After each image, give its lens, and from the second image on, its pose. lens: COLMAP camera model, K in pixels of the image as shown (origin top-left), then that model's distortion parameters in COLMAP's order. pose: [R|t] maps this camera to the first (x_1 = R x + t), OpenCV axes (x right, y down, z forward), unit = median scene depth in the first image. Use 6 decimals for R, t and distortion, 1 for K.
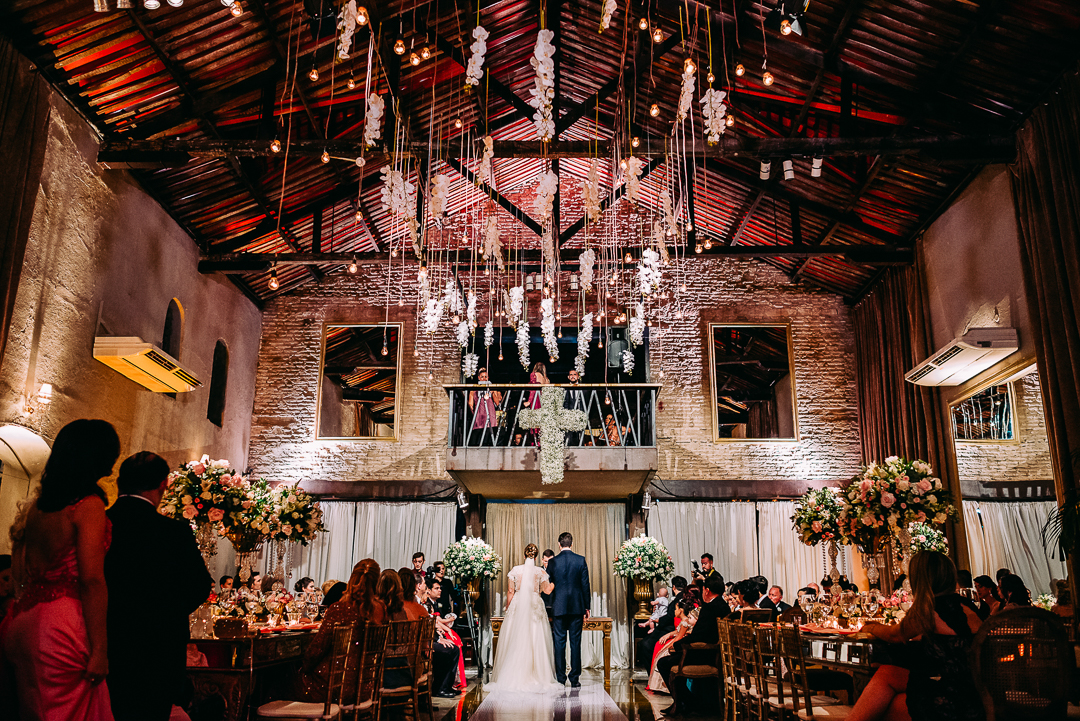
lens RADIAL K [[906.5, 0, 540.7], [0, 906.5, 363.3], [0, 0, 1]] dist [-0.066896, 0.058830]
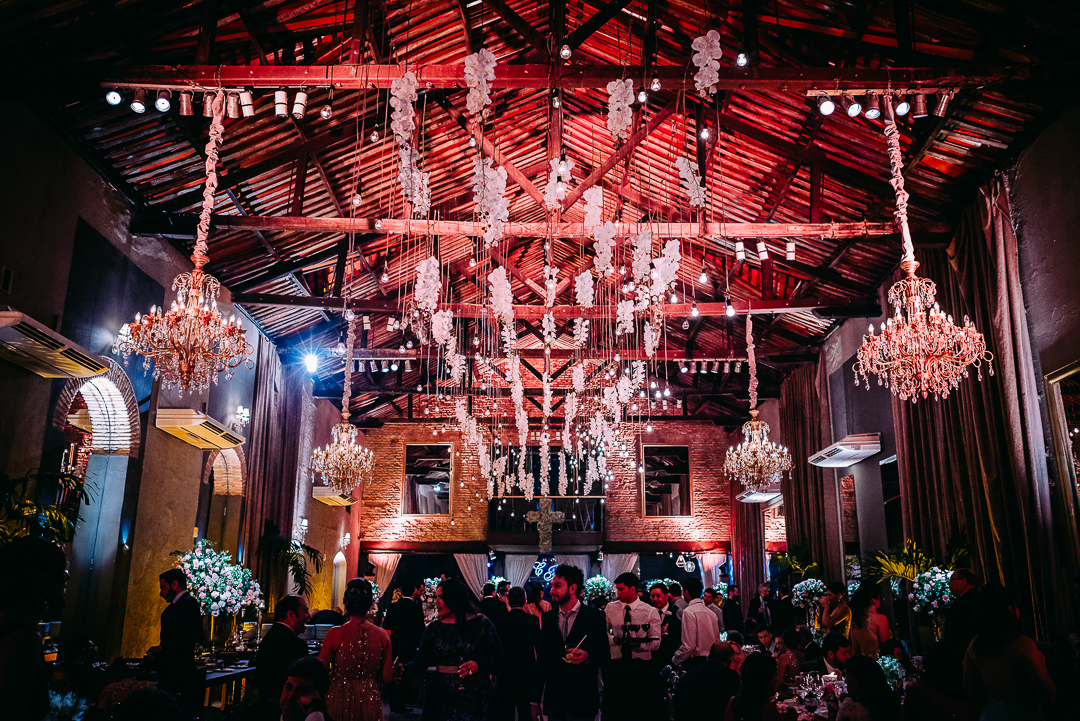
lens RADIAL K [[906.5, 0, 548.1], [0, 906.5, 363.8], [0, 0, 1]] dist [-0.066896, 0.058830]
pose [[0.999855, 0.002606, 0.016851, -0.010385], [-0.002813, 0.999921, 0.012261, -0.216203], [-0.016818, -0.012306, 0.999783, -0.655016]]
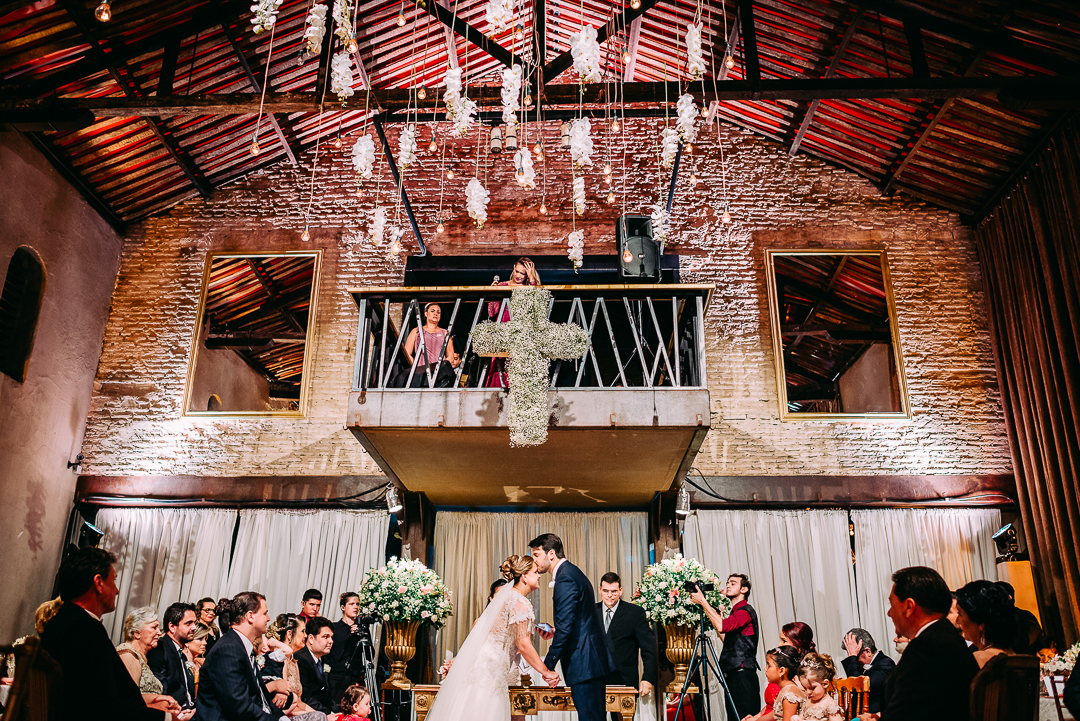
lens RADIAL K [[906.5, 0, 531.9], [0, 906.5, 355.1], [0, 0, 1]] dist [-0.066896, 0.058830]
pose [[0.999930, 0.001323, -0.011735, 0.017395], [-0.002397, 0.995755, -0.092014, 0.101659], [0.011563, 0.092035, 0.995689, 0.338226]]
